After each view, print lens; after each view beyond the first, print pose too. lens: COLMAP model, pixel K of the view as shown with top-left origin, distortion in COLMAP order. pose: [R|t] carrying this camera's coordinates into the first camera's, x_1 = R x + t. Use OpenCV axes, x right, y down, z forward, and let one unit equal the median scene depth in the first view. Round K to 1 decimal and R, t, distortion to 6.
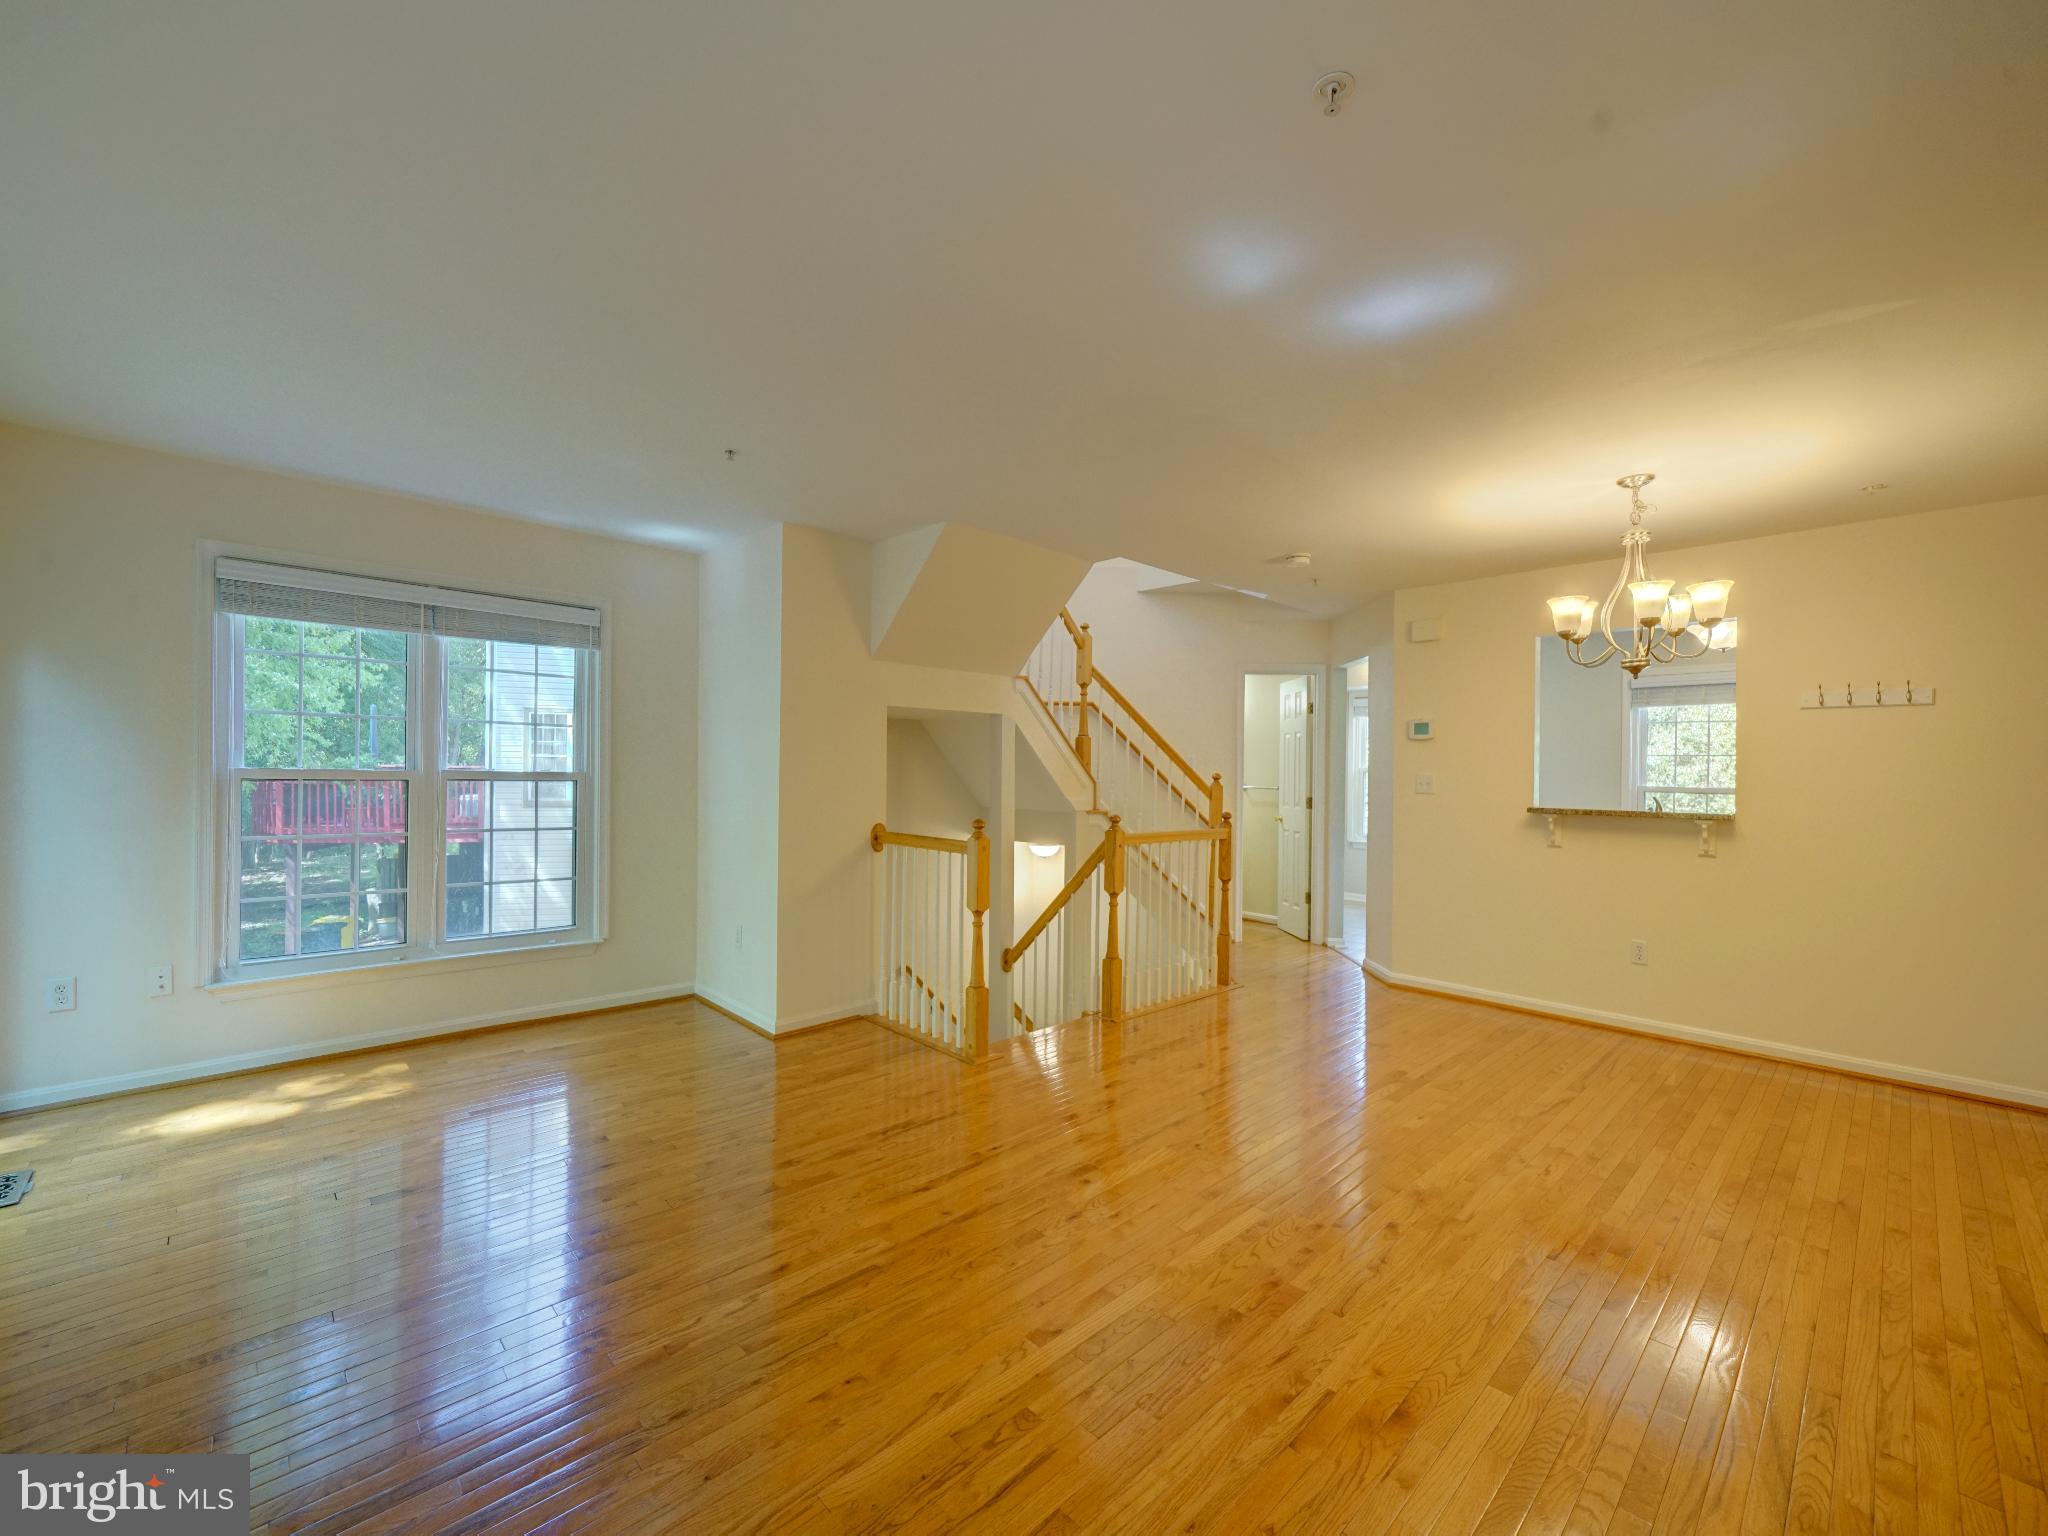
lens RADIAL K [[830.0, 0, 1014.8], [0, 830.0, 766.7], [0, 0, 1]] dist [-0.000379, 0.000974]
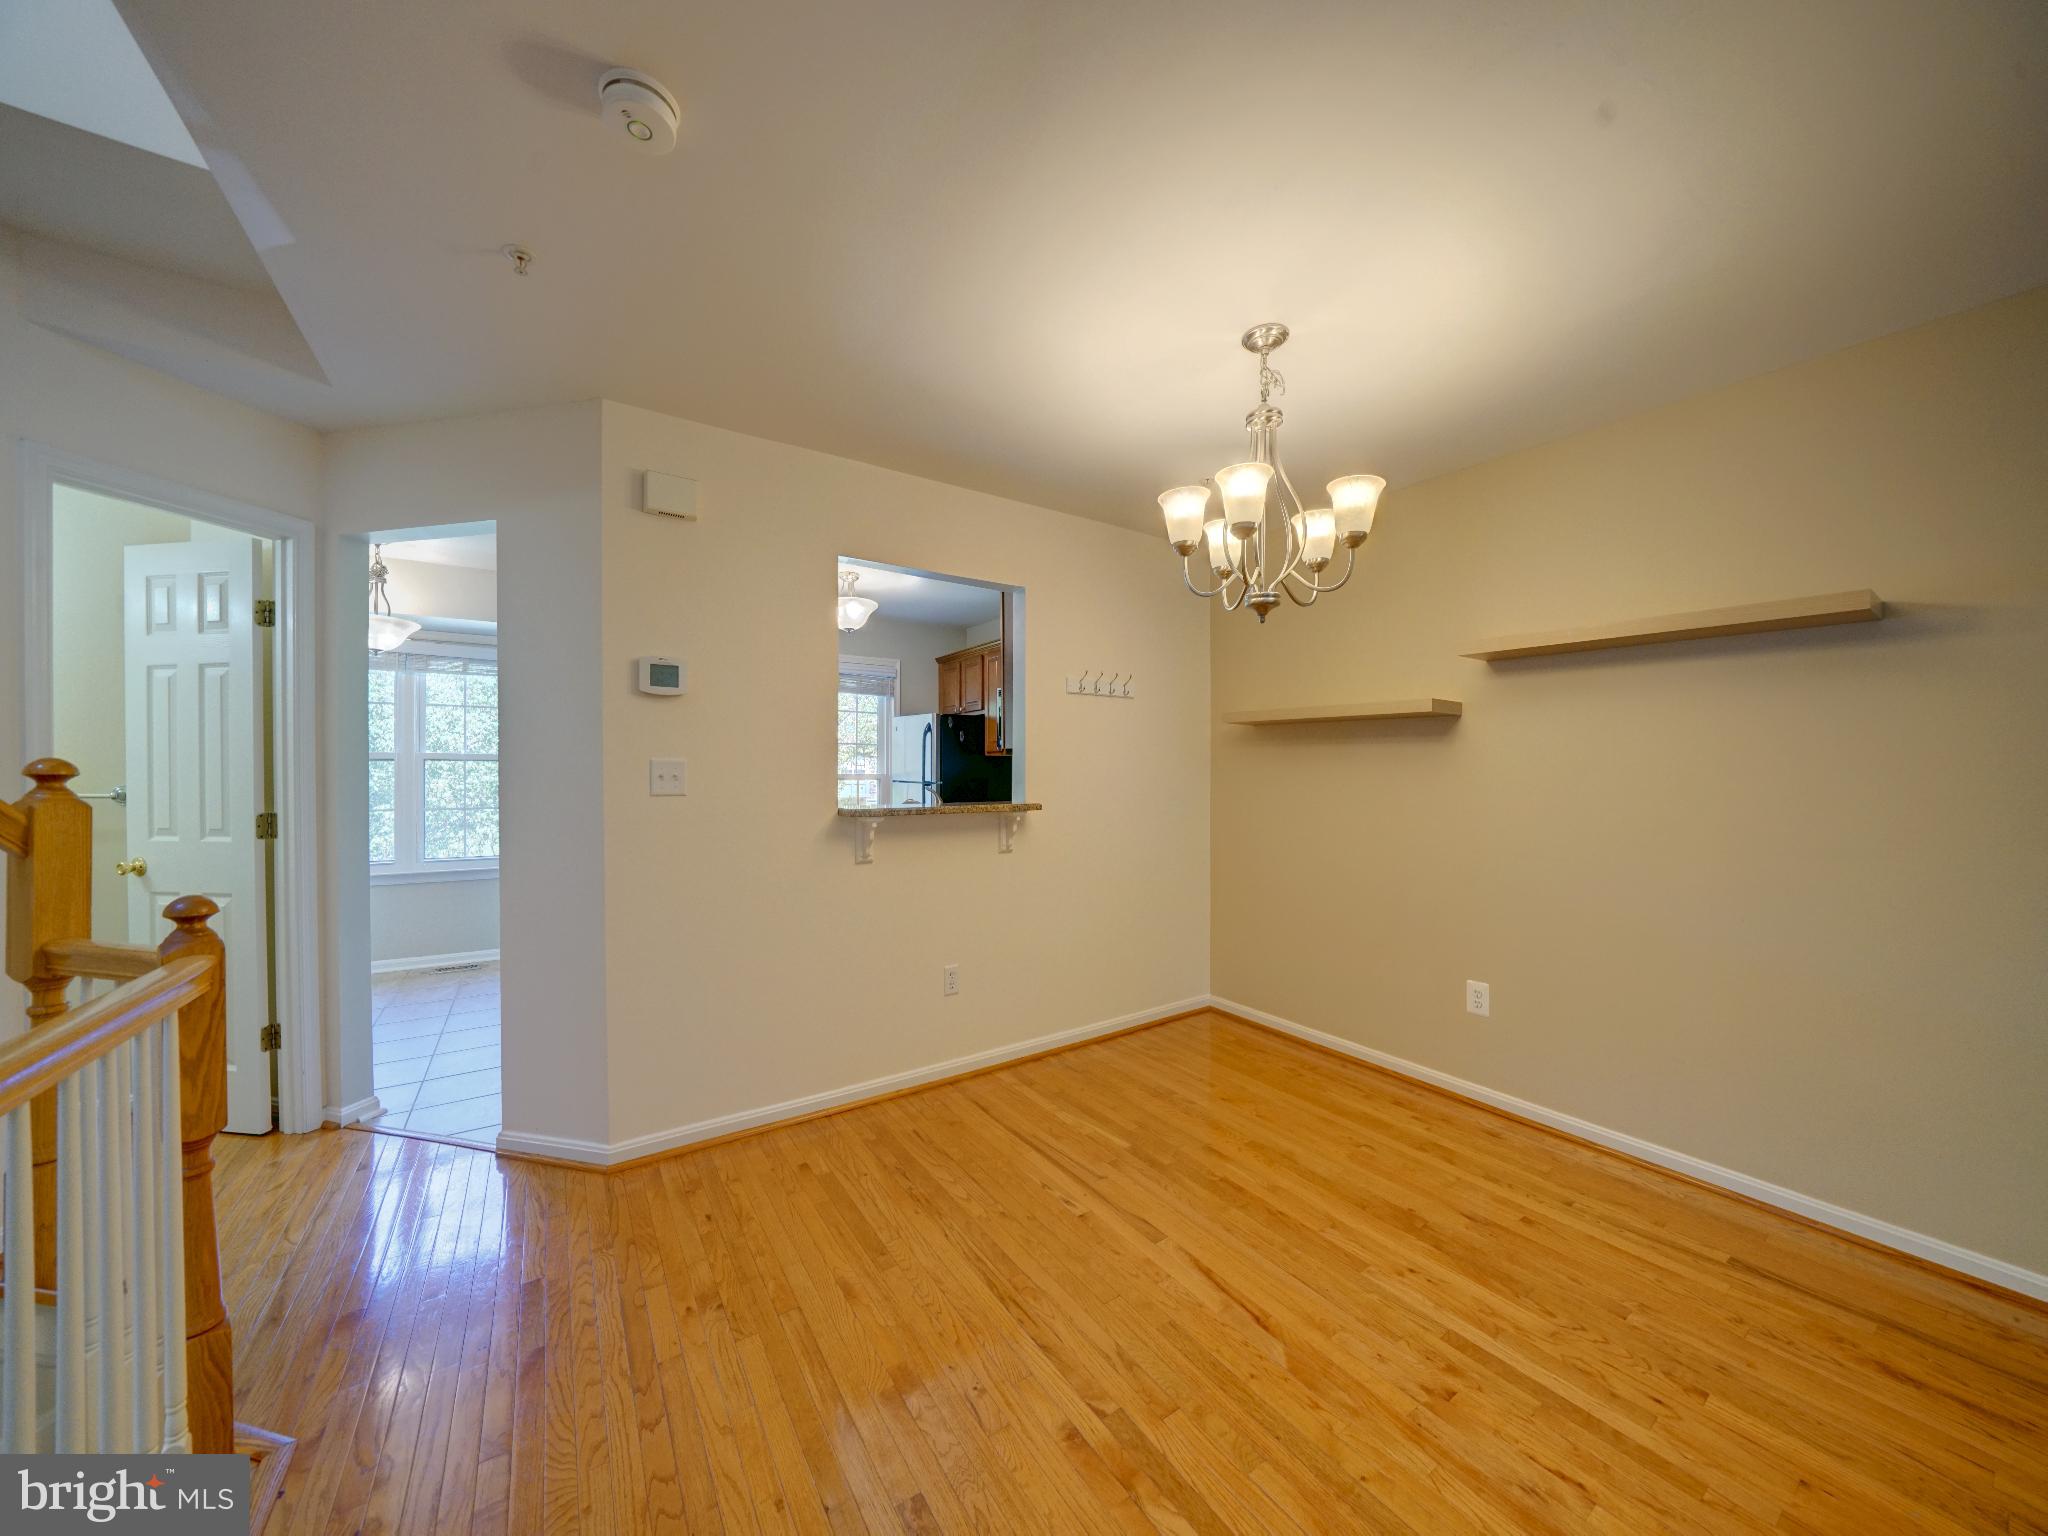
lens RADIAL K [[707.0, 0, 1016.2], [0, 707.0, 774.8], [0, 0, 1]] dist [-0.023064, 0.001198]
pose [[0.171690, -0.022389, 0.984897, 0.096468], [-0.004486, 0.999714, 0.023508, 0.008636], [-0.985141, -0.008455, 0.171540, 0.851774]]
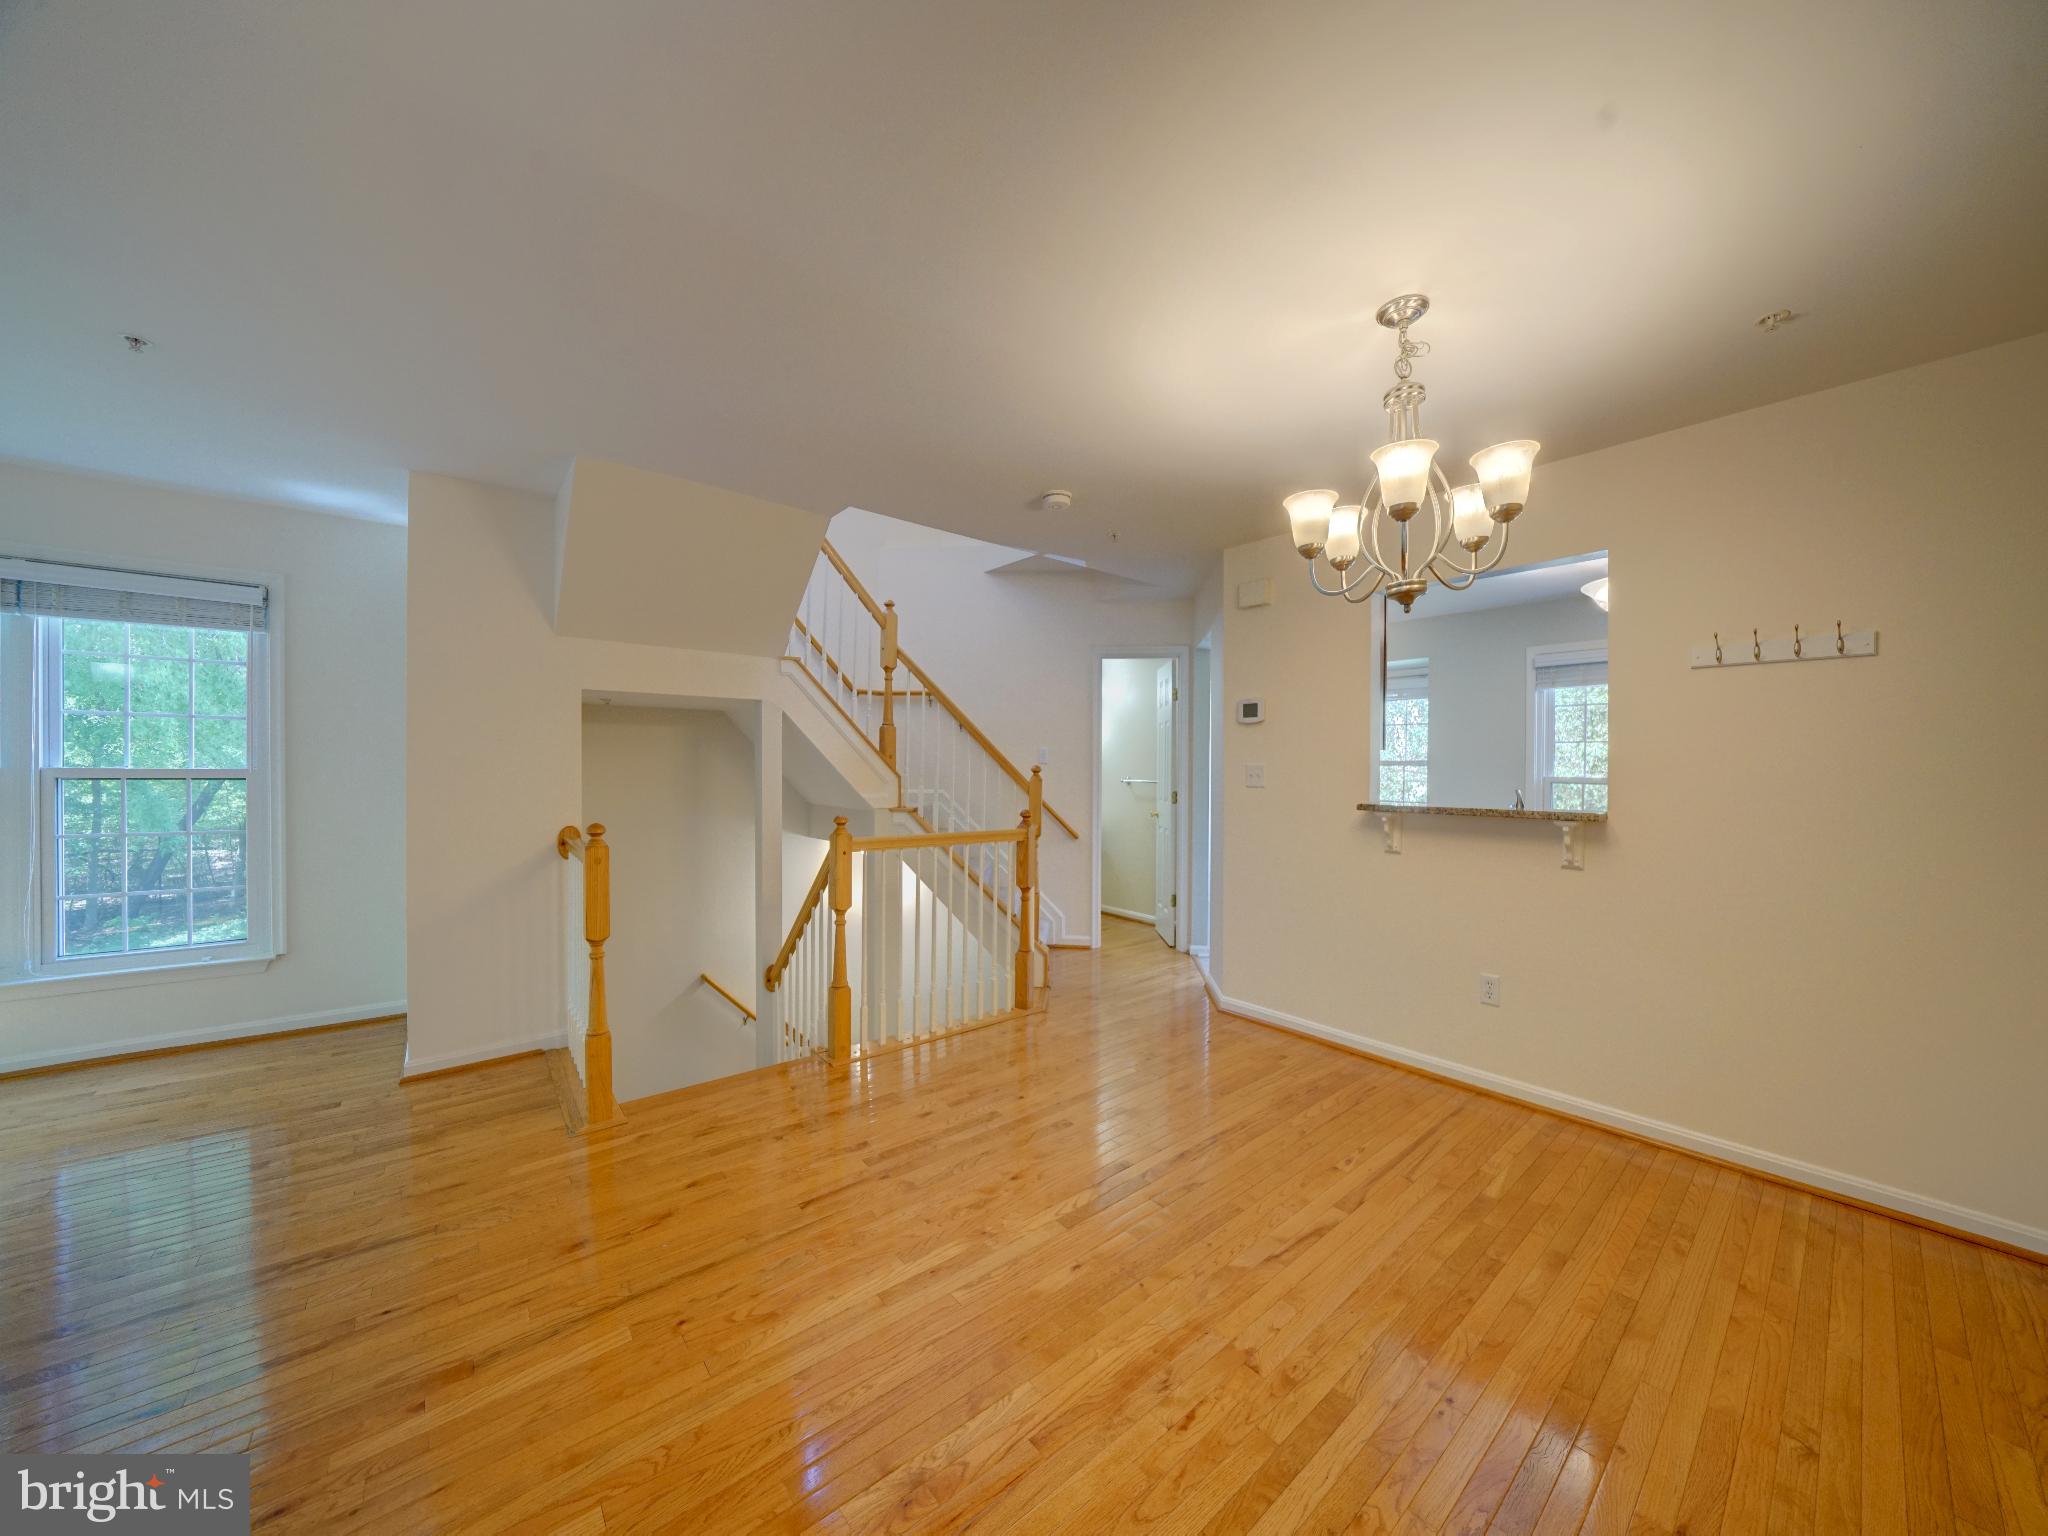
lens RADIAL K [[707.0, 0, 1015.3], [0, 707.0, 769.3], [0, 0, 1]] dist [-0.023064, 0.001198]
pose [[0.997632, -0.007757, -0.068341, 0.367267], [0.008178, 0.999949, 0.005895, 0.009871], [0.068291, -0.006440, 0.997645, 0.328446]]
